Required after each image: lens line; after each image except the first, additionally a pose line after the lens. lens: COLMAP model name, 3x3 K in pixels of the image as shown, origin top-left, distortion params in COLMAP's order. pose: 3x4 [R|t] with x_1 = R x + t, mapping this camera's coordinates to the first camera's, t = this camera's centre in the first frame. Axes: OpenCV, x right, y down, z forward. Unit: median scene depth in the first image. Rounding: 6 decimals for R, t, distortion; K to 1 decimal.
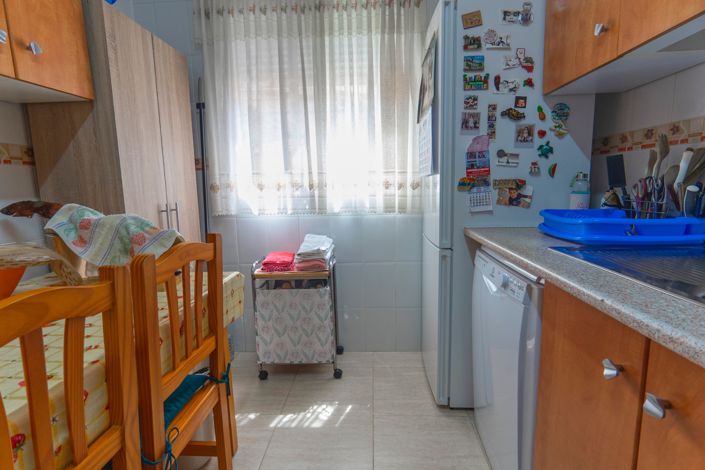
lens RADIAL K [[352.8, 0, 352.5], [0, 352.8, 235.0], [0, 0, 1]] dist [-0.002585, 0.000200]
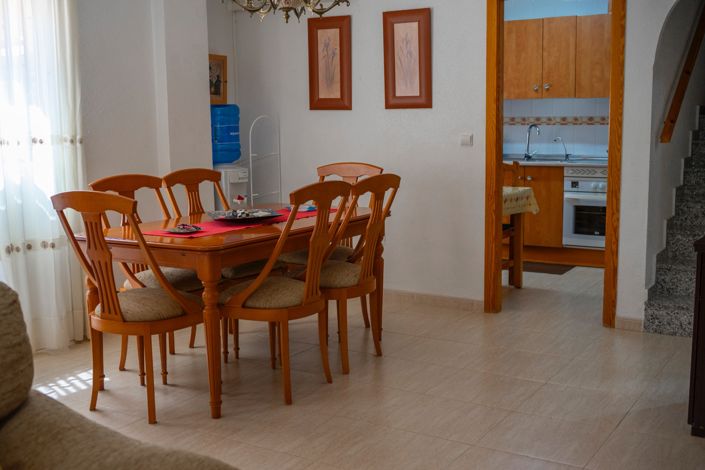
lens RADIAL K [[844.0, 0, 355.8], [0, 844.0, 235.2], [0, 0, 1]] dist [-0.024307, -0.057767]
pose [[0.476064, -0.111103, 0.872364, -4.528795], [0.129085, 0.990071, 0.055650, 0.098341], [-0.869885, 0.086116, 0.485679, -1.129347]]
